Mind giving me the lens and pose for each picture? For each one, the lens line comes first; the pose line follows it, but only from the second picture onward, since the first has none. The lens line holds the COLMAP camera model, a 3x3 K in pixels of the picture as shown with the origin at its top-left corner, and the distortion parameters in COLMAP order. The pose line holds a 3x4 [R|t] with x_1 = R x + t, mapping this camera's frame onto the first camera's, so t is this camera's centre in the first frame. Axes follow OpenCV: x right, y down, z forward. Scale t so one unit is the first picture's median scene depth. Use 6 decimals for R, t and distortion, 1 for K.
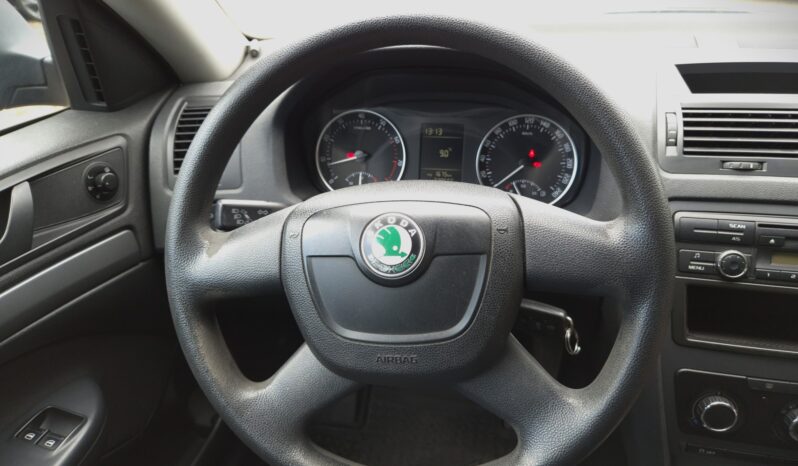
lens RADIAL K [[542.4, 0, 400.1], [0, 542.4, 231.7], [0, 0, 1]] dist [0.051364, -0.056067]
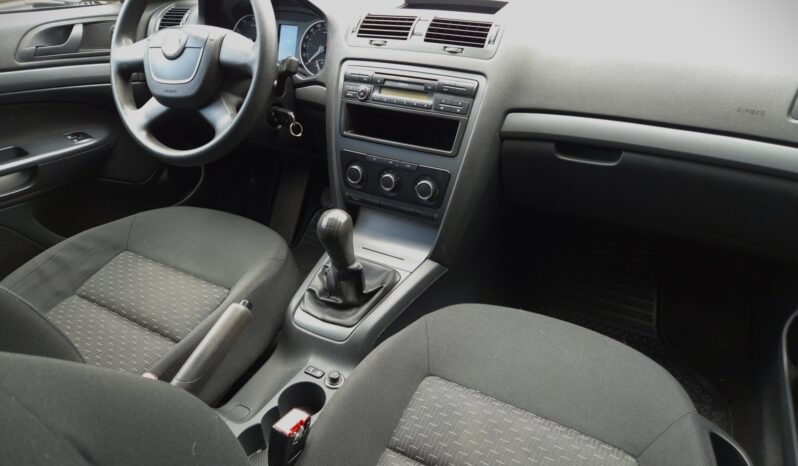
lens RADIAL K [[534.9, 0, 391.7], [0, 534.9, 230.3], [0, 0, 1]] dist [0.065847, -0.063344]
pose [[0.946798, 0.171474, -0.272343, 1.285998], [-0.167396, 0.985145, 0.038322, 0.445117], [0.274868, 0.009306, 0.961437, -0.805023]]
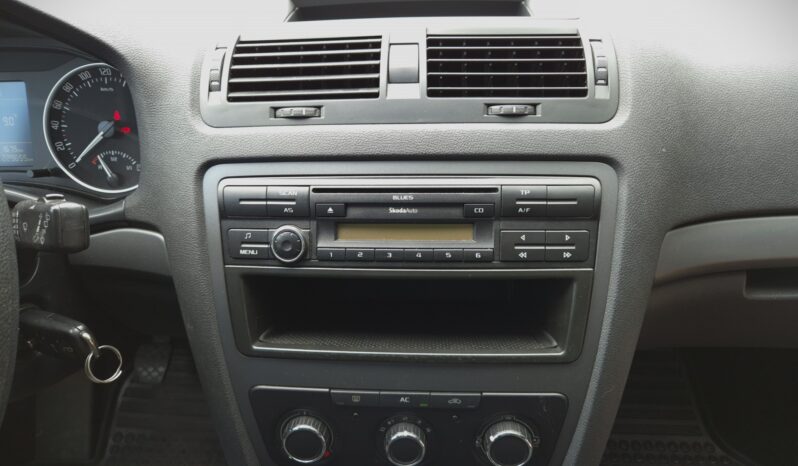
lens RADIAL K [[534.9, 0, 391.7], [0, 534.9, 230.3], [0, 0, 1]] dist [0.065847, -0.063344]
pose [[0.990158, -0.068125, 0.122250, 0.643284], [0.066813, 0.997656, 0.014809, 0.038111], [-0.122972, -0.006495, 0.992389, 0.246844]]
